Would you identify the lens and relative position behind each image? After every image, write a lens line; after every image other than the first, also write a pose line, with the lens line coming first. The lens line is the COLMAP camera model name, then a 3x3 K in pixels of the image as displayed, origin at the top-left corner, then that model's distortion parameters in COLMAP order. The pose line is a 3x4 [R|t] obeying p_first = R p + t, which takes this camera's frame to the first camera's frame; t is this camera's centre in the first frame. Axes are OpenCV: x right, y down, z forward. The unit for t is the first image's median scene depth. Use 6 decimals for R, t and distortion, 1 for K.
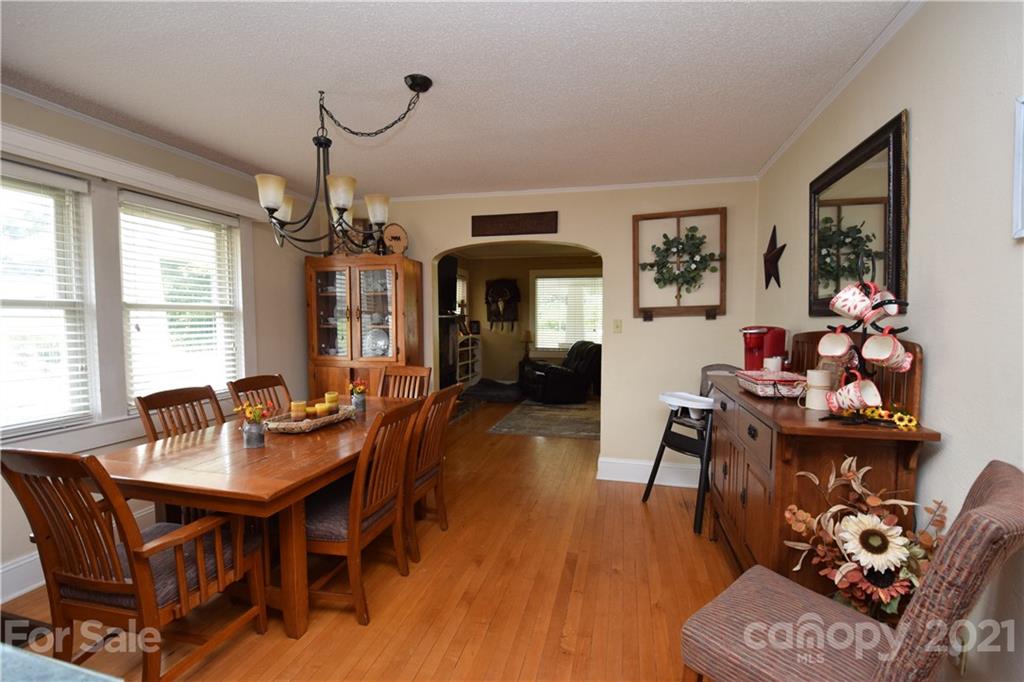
lens RADIAL K [[449.3, 0, 515.8], [0, 449.3, 341.8], [0, 0, 1]] dist [-0.000709, -0.013415]
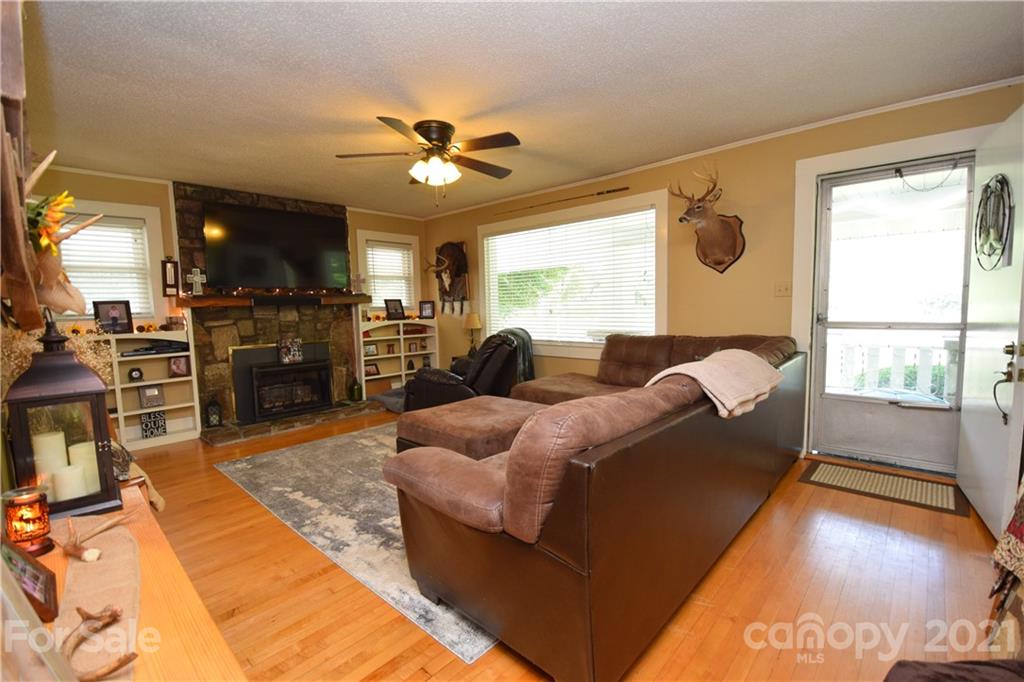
lens RADIAL K [[449.3, 0, 522.6], [0, 449.3, 344.0], [0, 0, 1]] dist [-0.000709, -0.013415]
pose [[0.881177, 0.016412, -0.472502, 1.001427], [0.004185, 0.999087, 0.042508, -0.014272], [0.472768, -0.039434, 0.880304, 0.974653]]
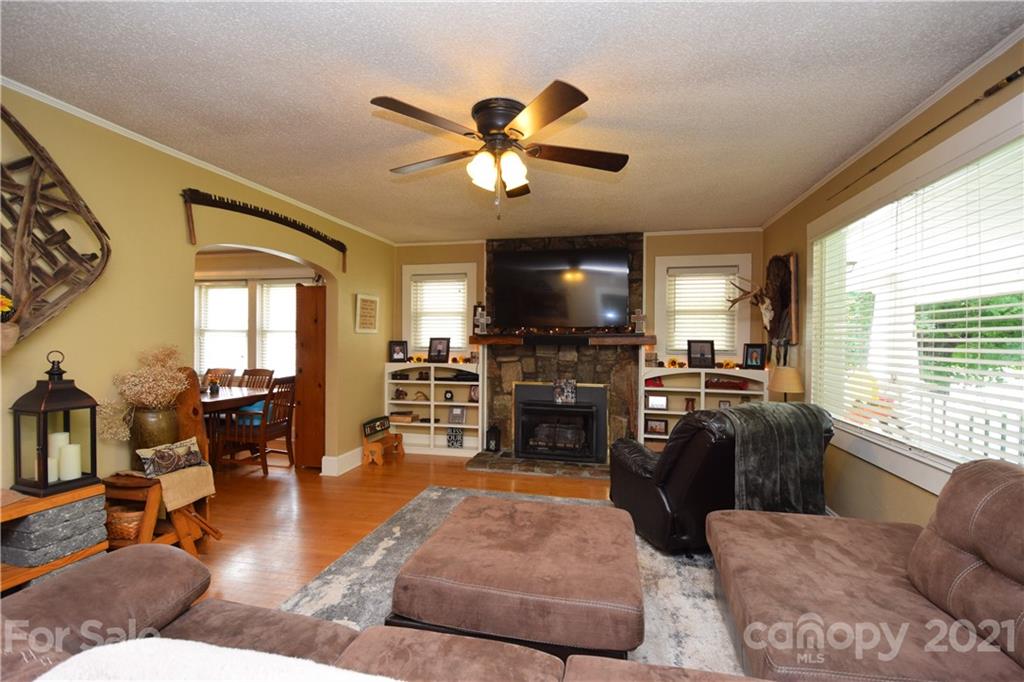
lens RADIAL K [[449.3, 0, 516.2], [0, 449.3, 344.2], [0, 0, 1]] dist [-0.000709, -0.013415]
pose [[0.022000, 0.003423, -0.999752, 1.058833], [-0.056722, 0.998388, 0.002170, -0.077217], [0.998148, 0.056661, 0.022159, 1.714290]]
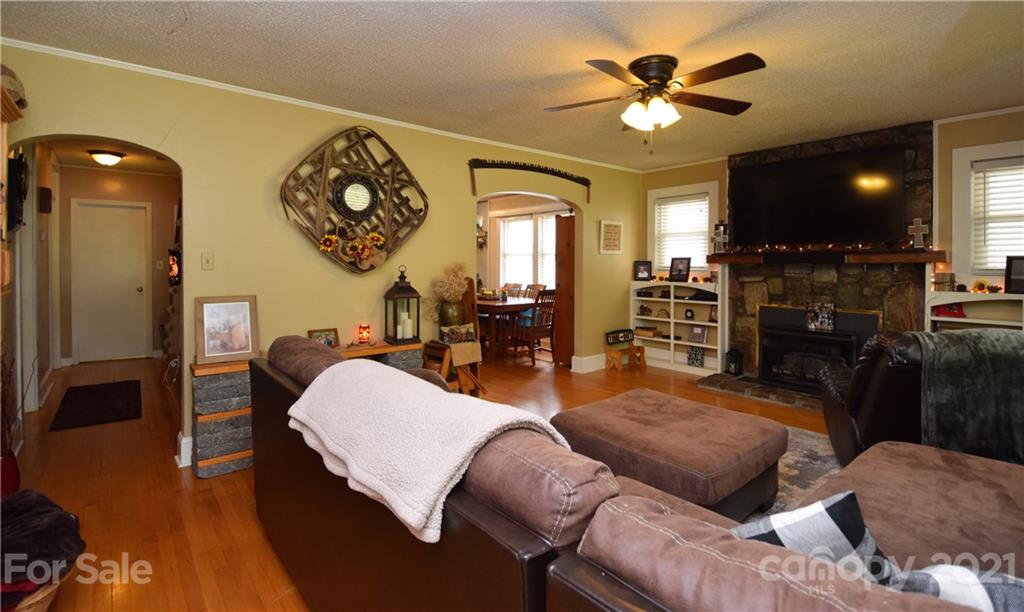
lens RADIAL K [[463.6, 0, 503.1], [0, 463.6, 265.6], [0, 0, 1]] dist [-0.018751, -0.003722]
pose [[-0.603874, -0.001795, -0.797077, 1.190747], [-0.044580, 0.998508, 0.031526, -0.075968], [0.795832, 0.054571, -0.603054, 1.970244]]
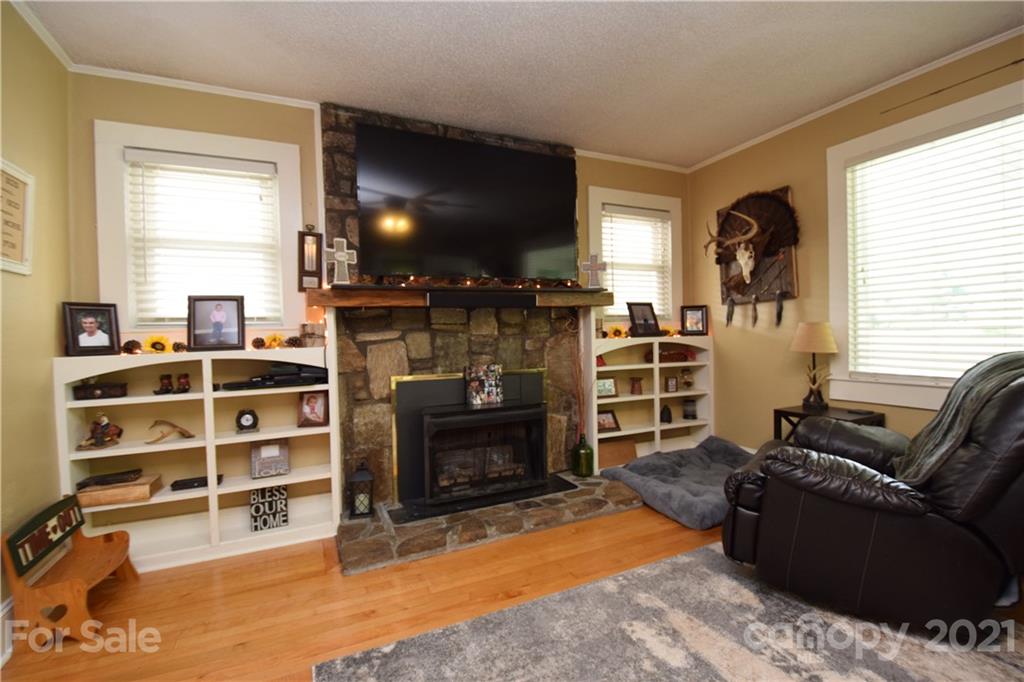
lens RADIAL K [[449.3, 0, 518.8], [0, 449.3, 344.7], [0, 0, 1]] dist [-0.000709, -0.013415]
pose [[0.631551, -0.002773, -0.775329, 0.348652], [-0.010403, 0.999873, -0.012050, -0.001822], [0.775264, 0.015676, 0.631443, 1.413236]]
